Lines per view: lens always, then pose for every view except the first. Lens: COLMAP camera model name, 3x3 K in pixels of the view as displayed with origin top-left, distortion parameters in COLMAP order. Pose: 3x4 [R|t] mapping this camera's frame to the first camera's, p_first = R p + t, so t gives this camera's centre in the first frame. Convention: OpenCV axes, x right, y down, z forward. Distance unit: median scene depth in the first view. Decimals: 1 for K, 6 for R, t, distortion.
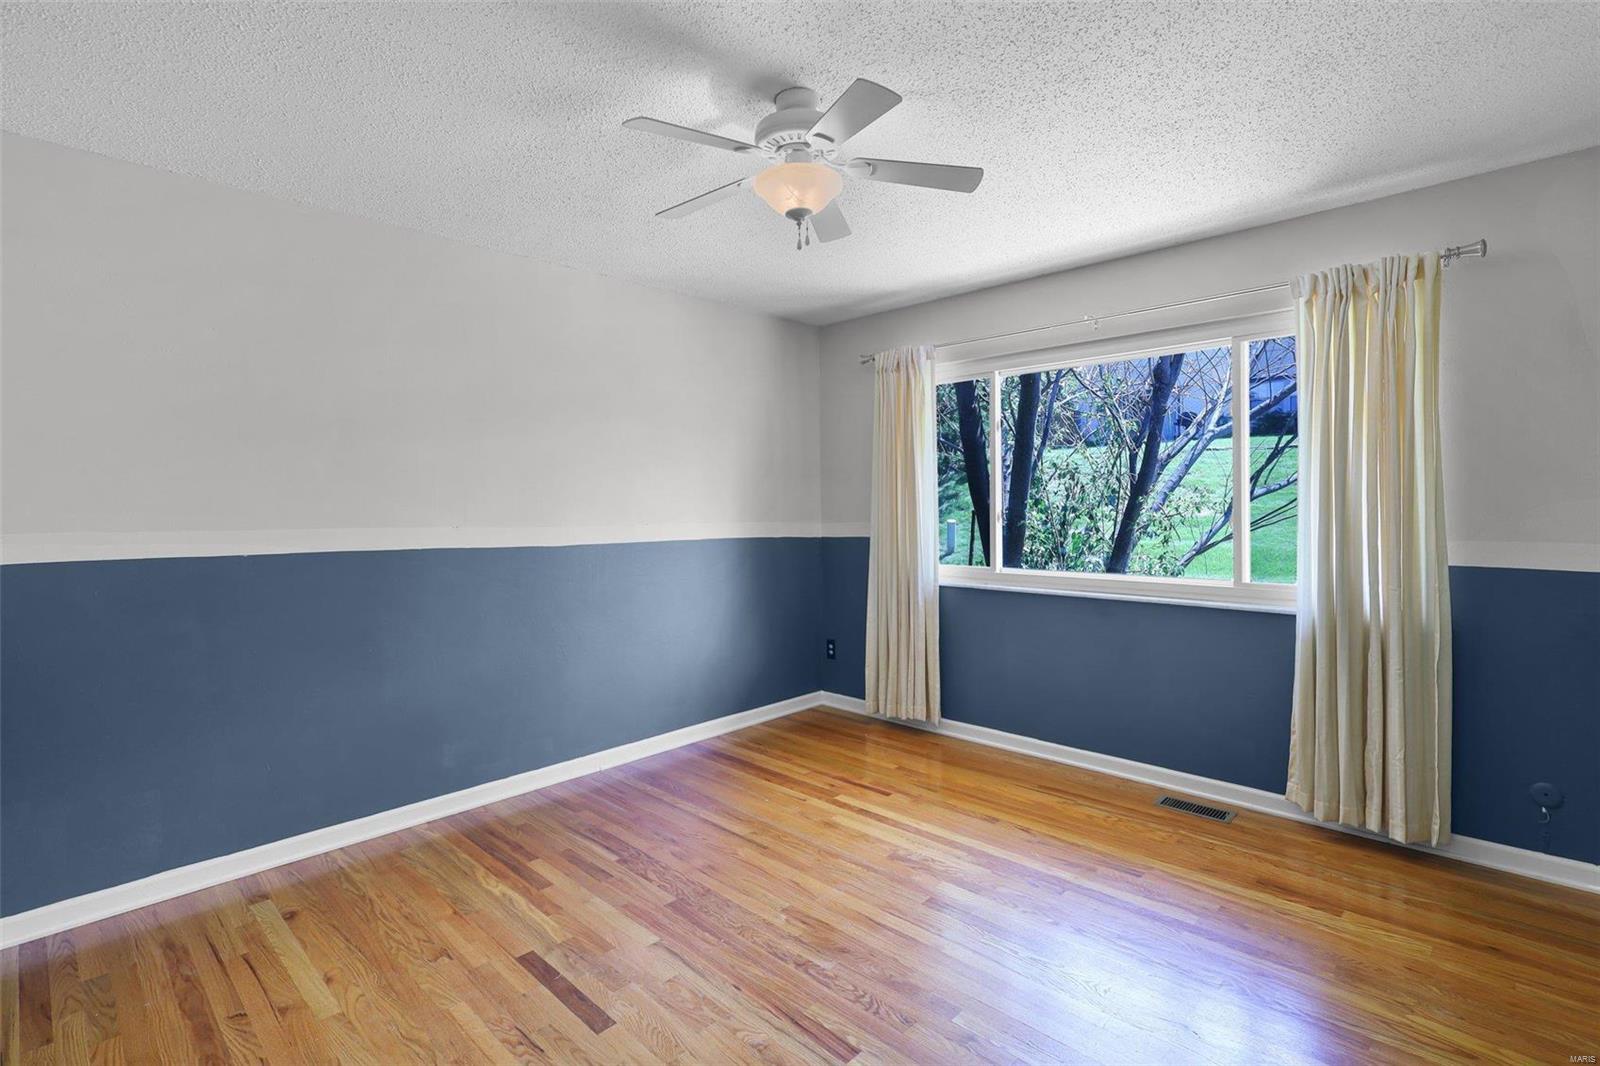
lens RADIAL K [[750.8, 0, 801.5], [0, 750.8, 501.9], [0, 0, 1]] dist [-0.000801, 0.000219]
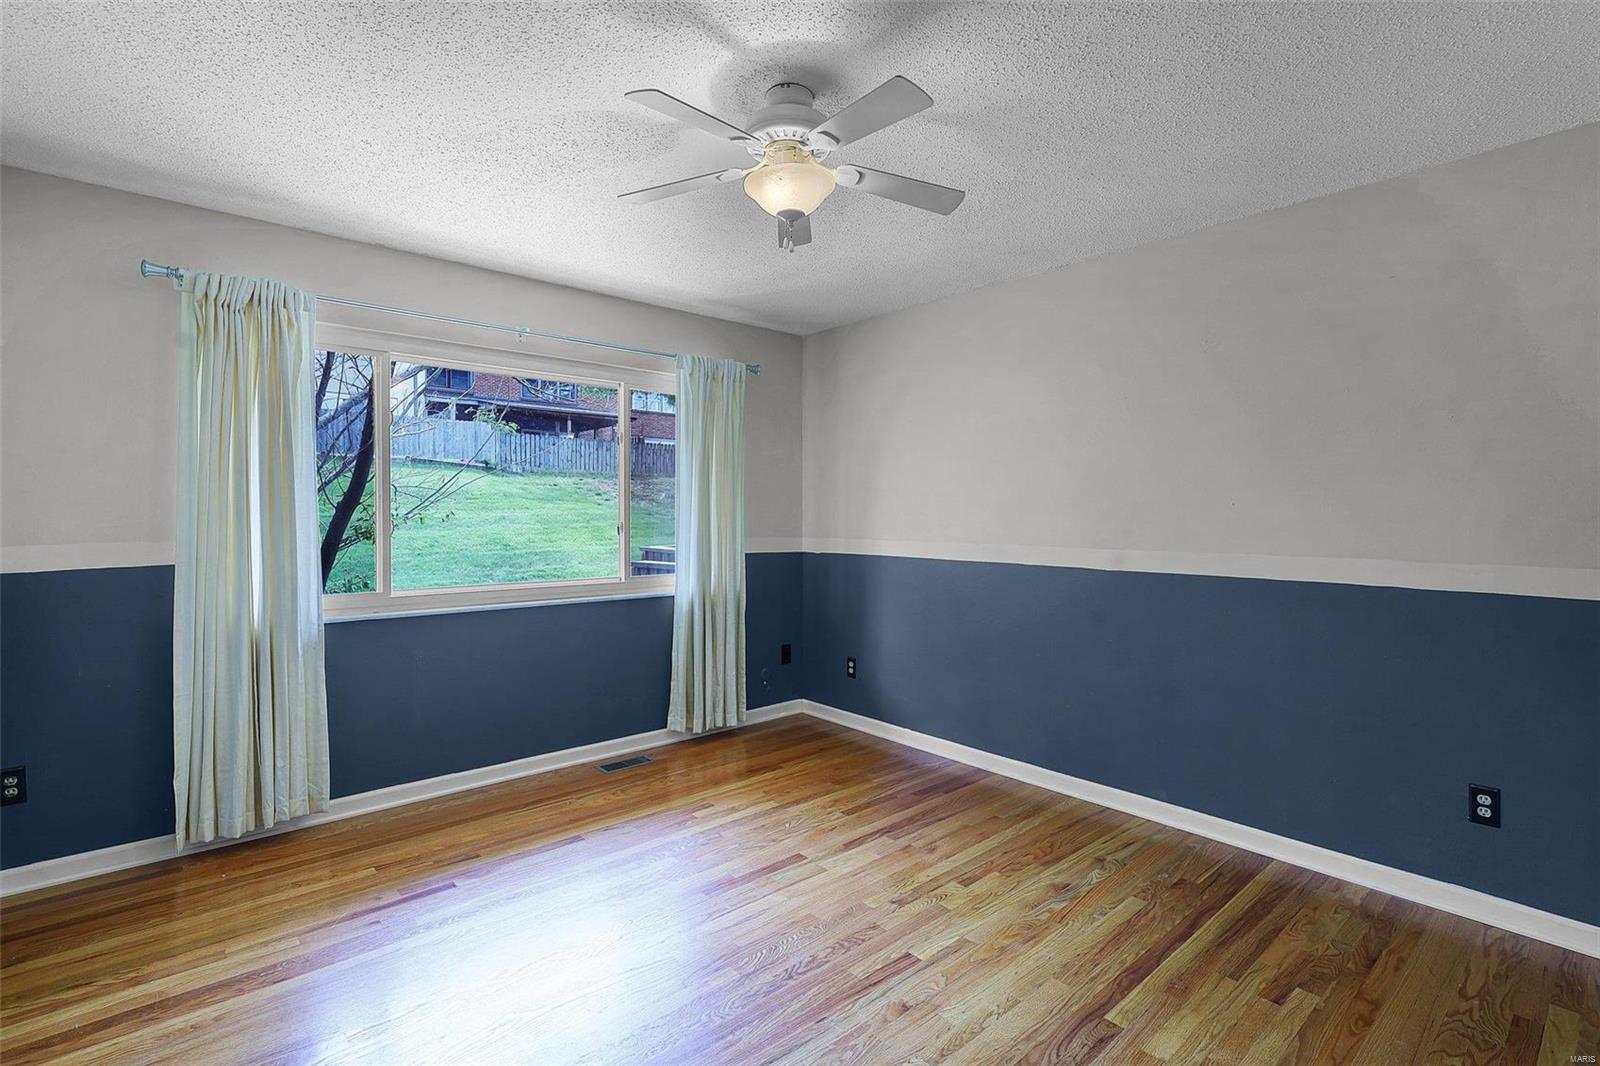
lens RADIAL K [[746.5, 0, 800.0], [0, 746.5, 533.0], [0, 0, 1]] dist [0.000430, 0.000352]
pose [[0.080970, -0.019608, 0.996524, -0.661049], [-0.010729, 0.999731, 0.020543, 0.001252], [-0.996659, -0.012355, 0.080738, 0.613215]]
